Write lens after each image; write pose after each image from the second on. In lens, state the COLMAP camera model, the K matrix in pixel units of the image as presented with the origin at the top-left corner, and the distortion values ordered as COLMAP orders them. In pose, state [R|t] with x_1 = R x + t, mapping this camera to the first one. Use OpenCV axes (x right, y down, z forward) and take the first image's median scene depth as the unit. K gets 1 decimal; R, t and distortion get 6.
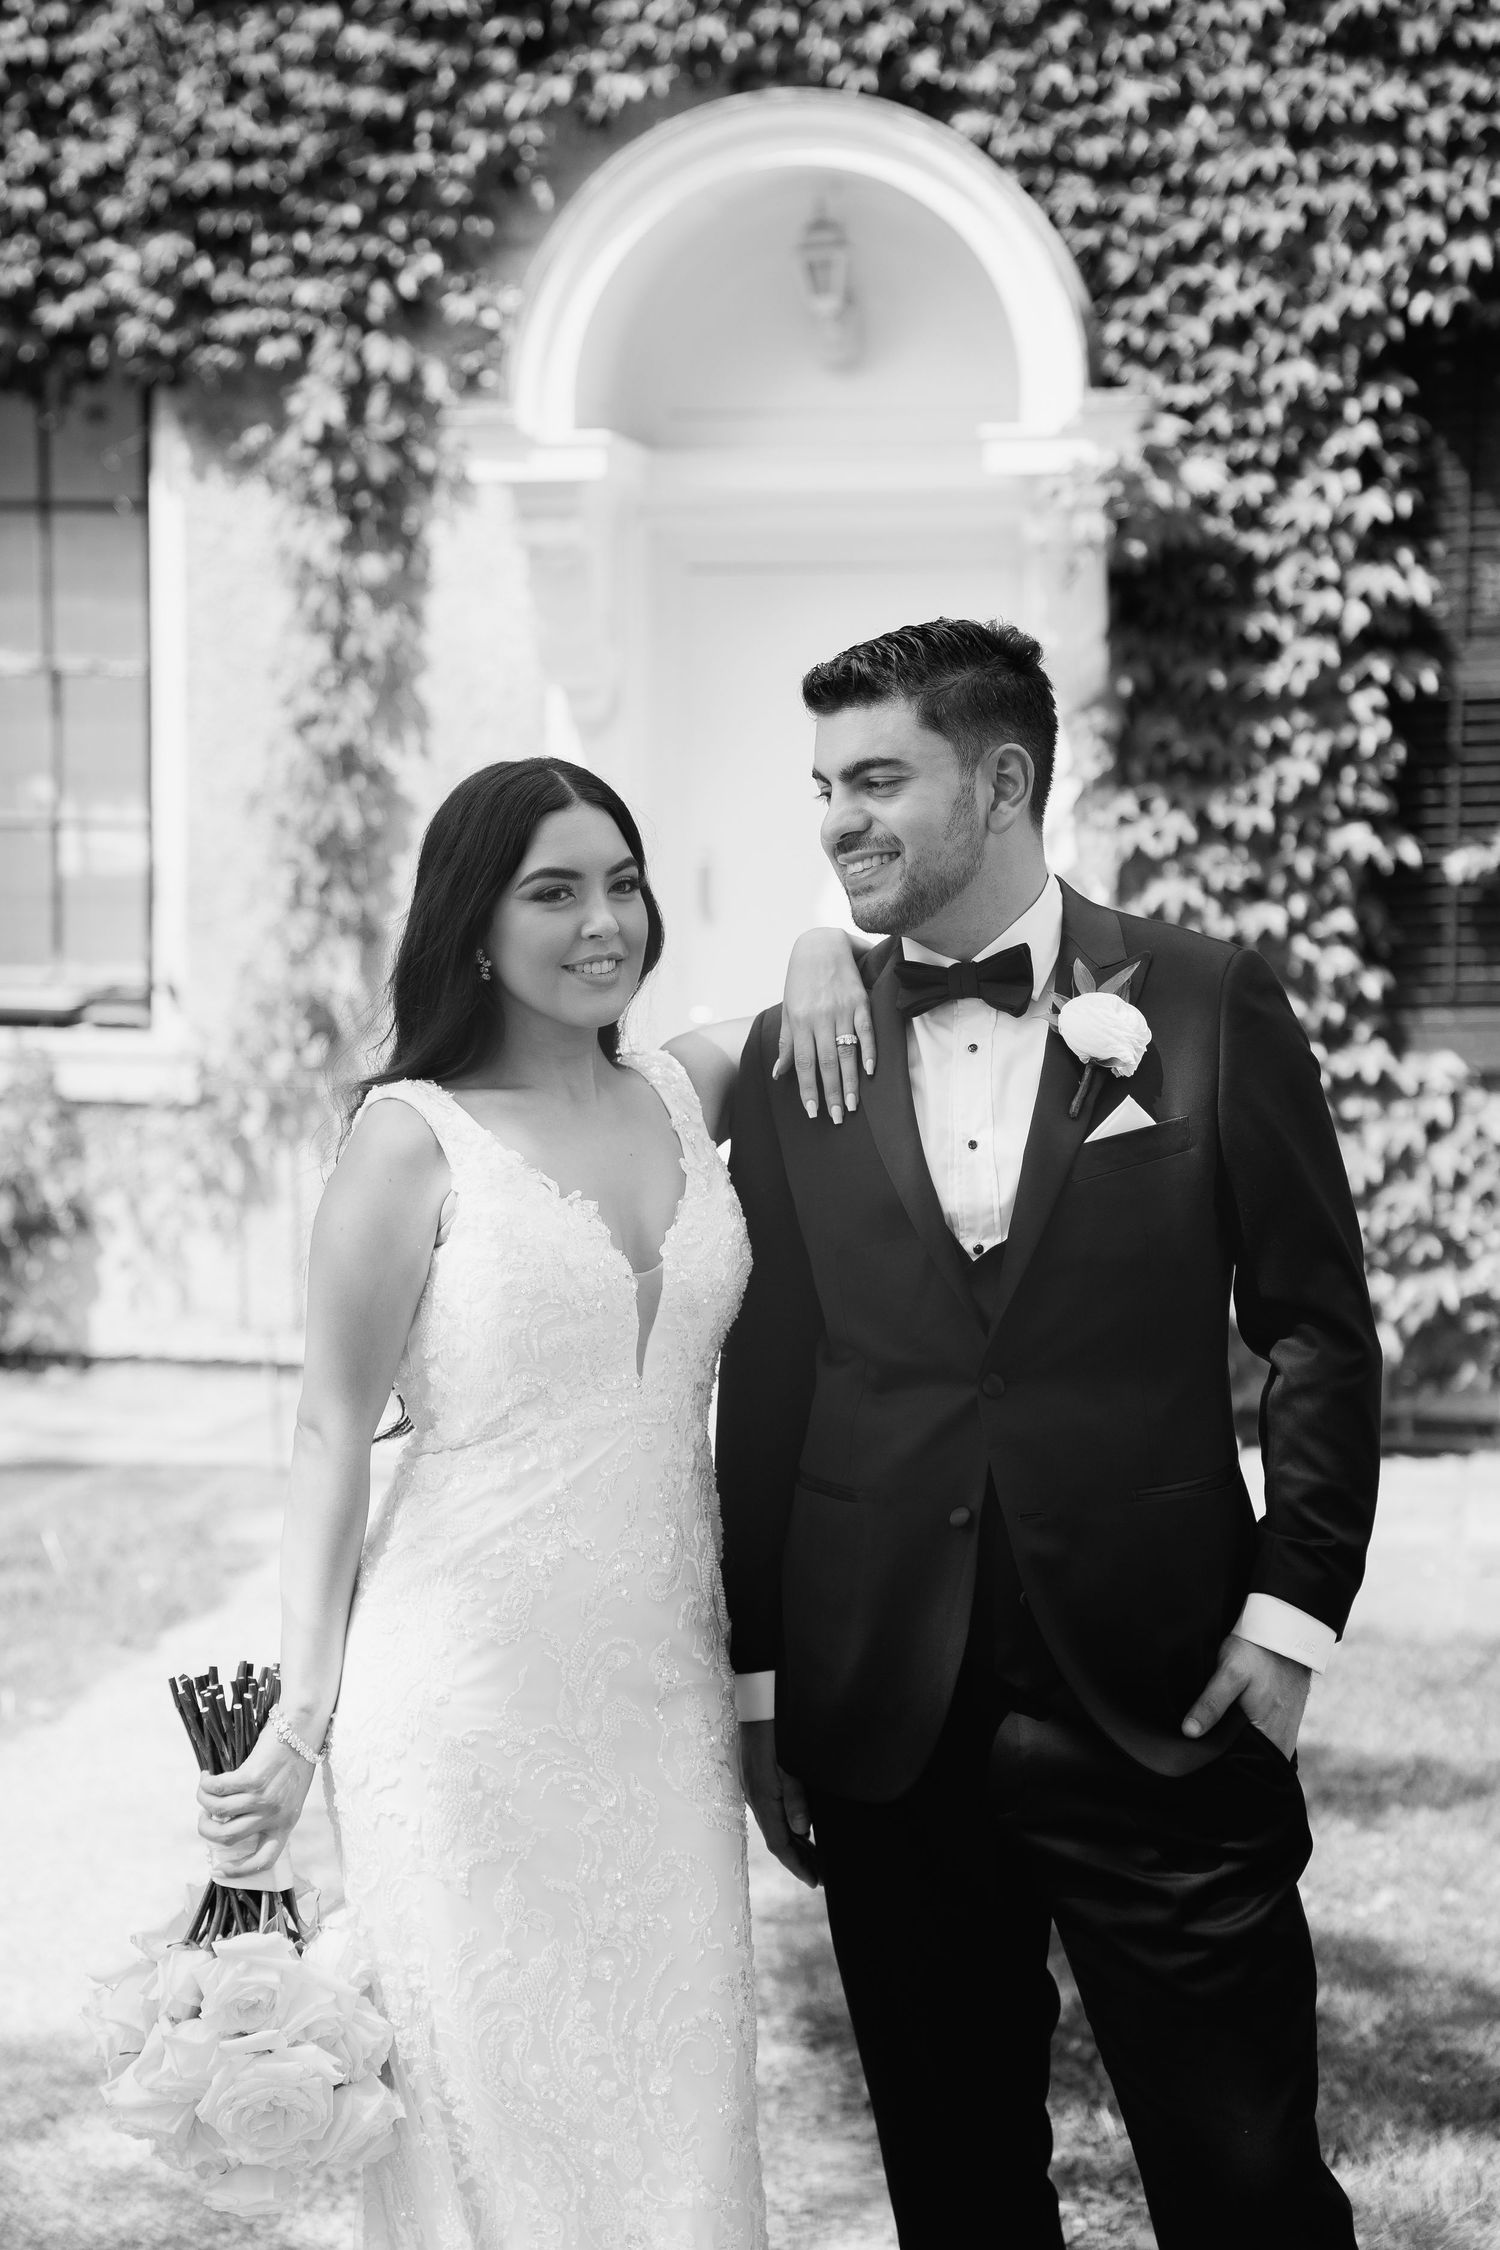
lens RADIAL K [[3906.9, 0, 714.4], [0, 3906.9, 1084.7], [0, 0, 1]] dist [0.415962, -0.317935]
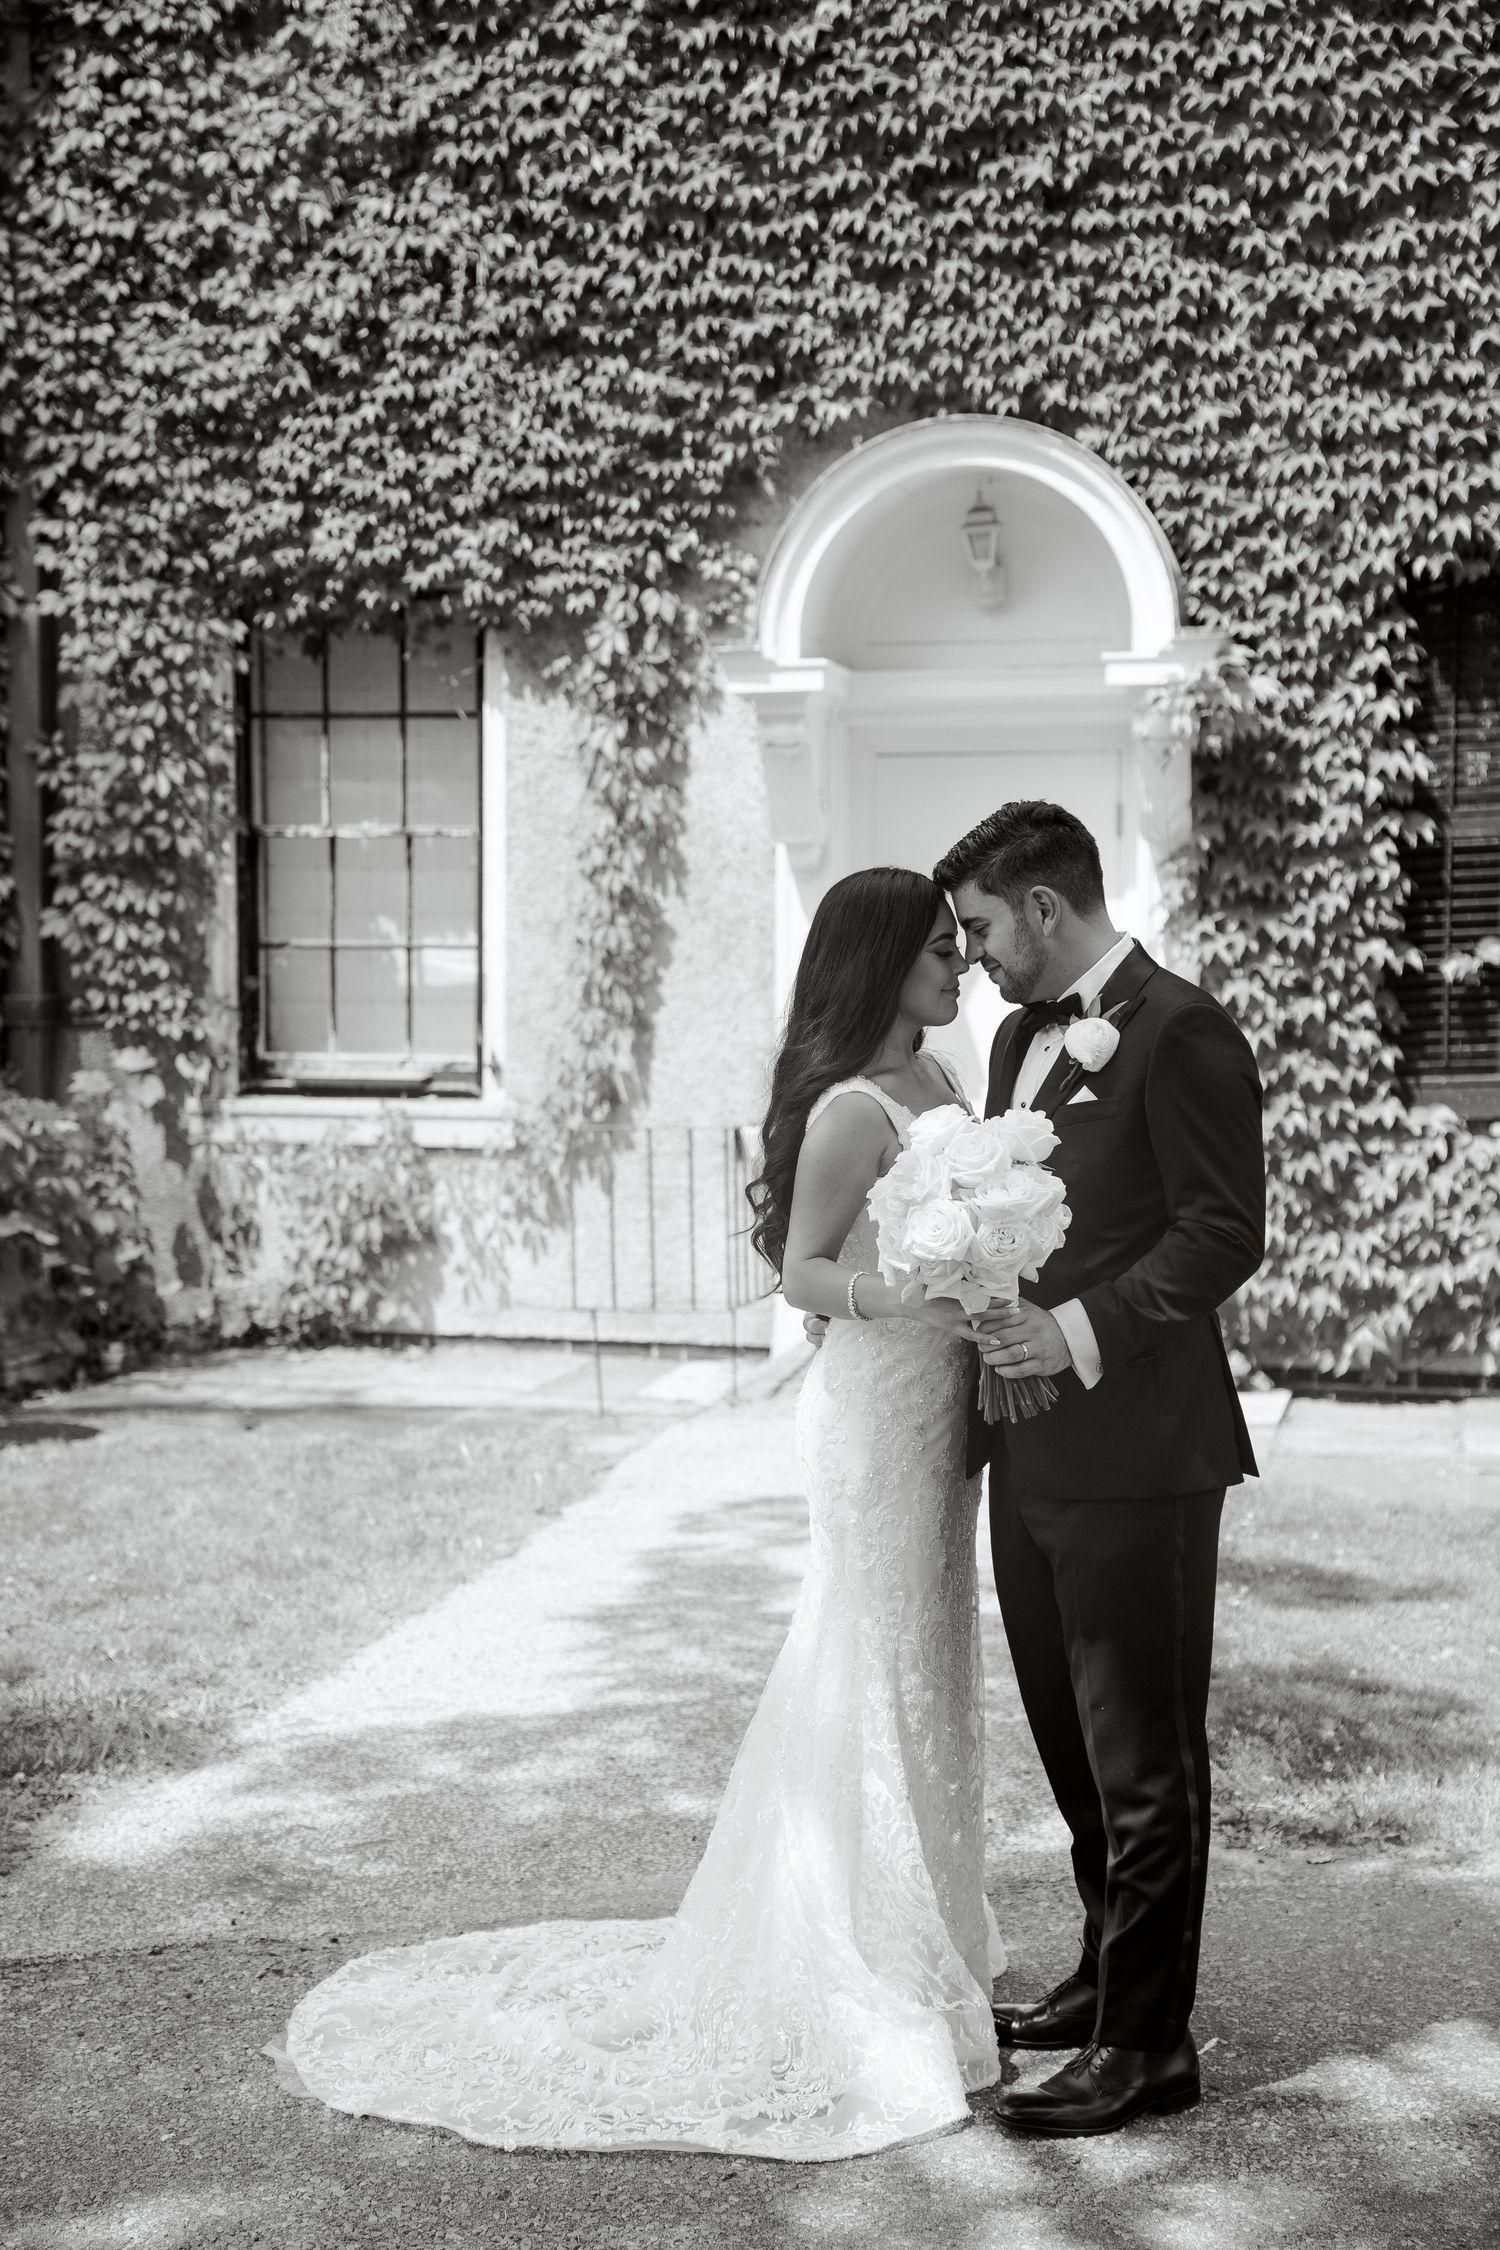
lens RADIAL K [[3347.4, 0, 728.6], [0, 3347.4, 1134.3], [0, 0, 1]] dist [0.389826, -0.562444]
pose [[0.999985, -0.005146, -0.001604, -0.060240], [0.005122, 0.999885, -0.014248, 0.017332], [0.001678, 0.014240, 0.999897, -0.175394]]
